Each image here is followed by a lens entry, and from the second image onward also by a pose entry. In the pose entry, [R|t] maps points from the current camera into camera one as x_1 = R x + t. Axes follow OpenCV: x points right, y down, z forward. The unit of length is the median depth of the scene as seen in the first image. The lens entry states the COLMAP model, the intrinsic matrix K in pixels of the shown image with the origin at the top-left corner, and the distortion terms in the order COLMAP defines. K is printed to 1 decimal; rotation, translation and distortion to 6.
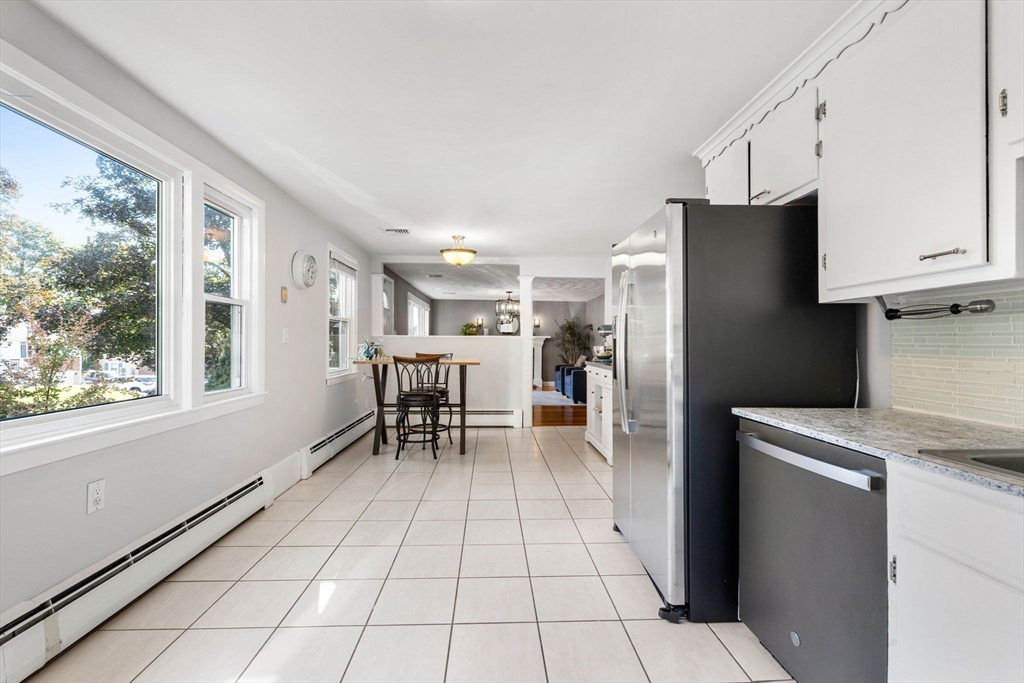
lens RADIAL K [[436.5, 0, 509.3], [0, 436.5, 340.3], [0, 0, 1]] dist [0.001475, -0.000083]
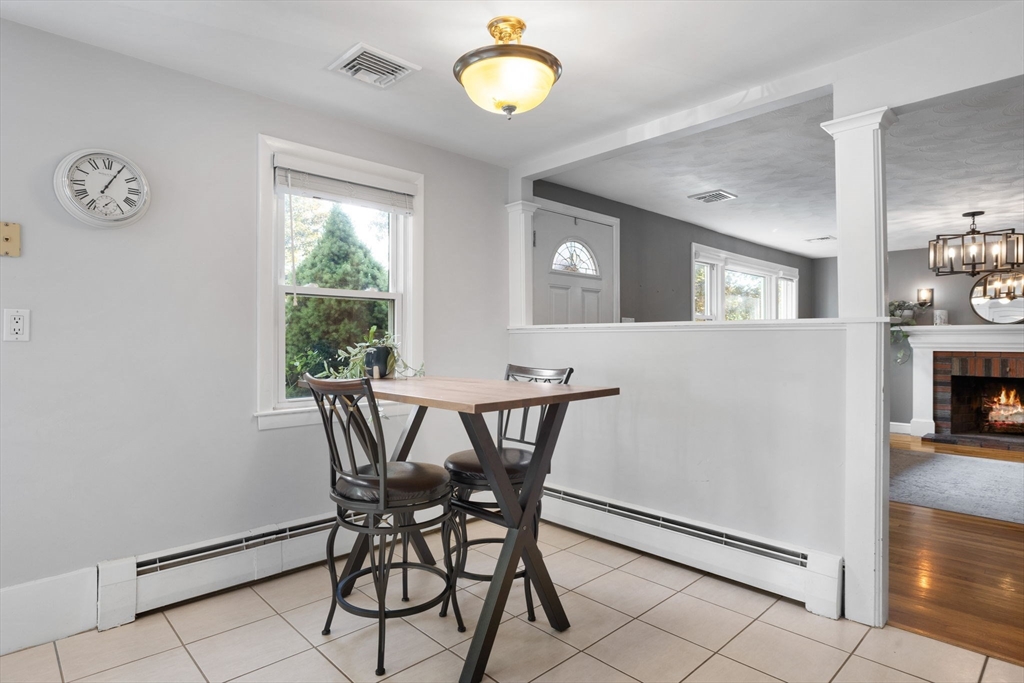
lens RADIAL K [[556.6, 0, 512.0], [0, 556.6, 341.5], [0, 0, 1]] dist [-0.001712, -0.000473]
pose [[0.659906, -0.005819, -0.751325, 0.170137], [0.007381, 0.999972, -0.001262, 0.006898], [0.751312, -0.004712, 0.659931, 0.574656]]
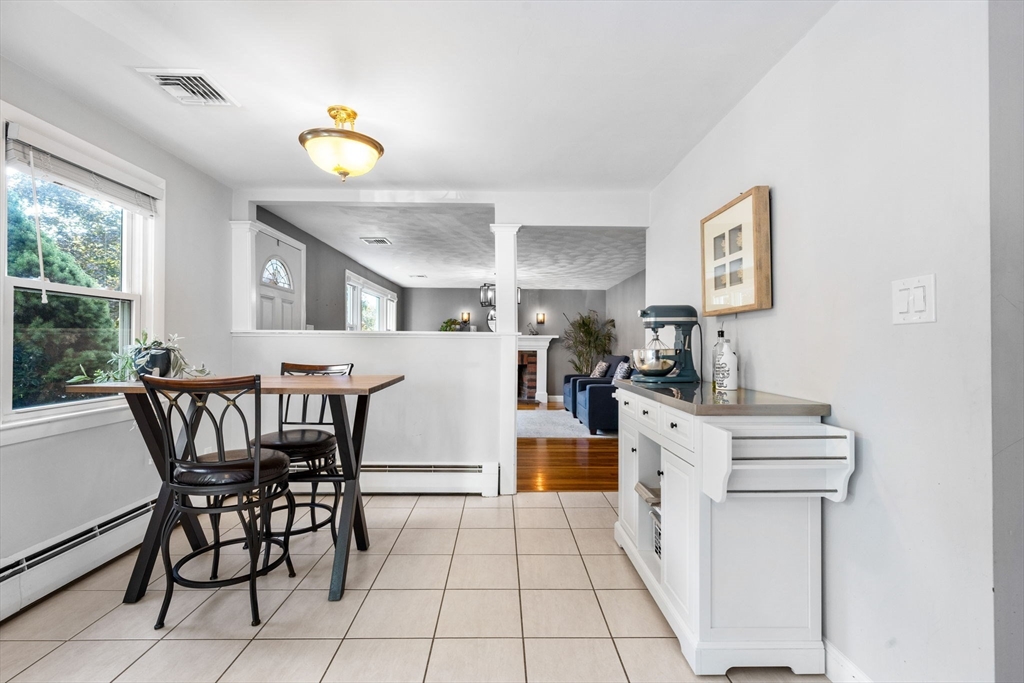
lens RADIAL K [[454.4, 0, 512.0], [0, 454.4, 341.5], [0, 0, 1]] dist [0.001986, 0.000199]
pose [[0.999805, -0.000553, -0.019757, 0.058378], [0.000513, 0.999998, -0.002004, 0.004769], [0.019759, 0.001994, 0.999803, 0.419338]]
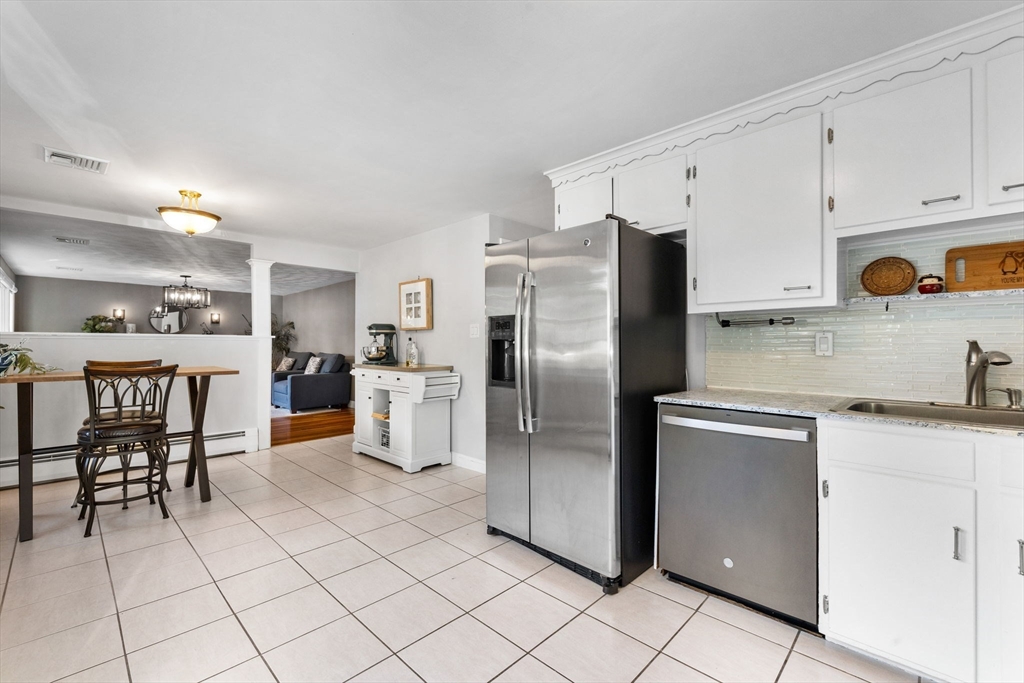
lens RADIAL K [[436.5, 0, 509.3], [0, 436.5, 340.3], [0, 0, 1]] dist [0.001475, -0.000083]
pose [[0.730671, 0.000641, 0.682729, -0.176786], [-0.001110, 0.999999, 0.000249, -0.000825], [-0.682729, -0.000940, 0.730671, 0.110426]]
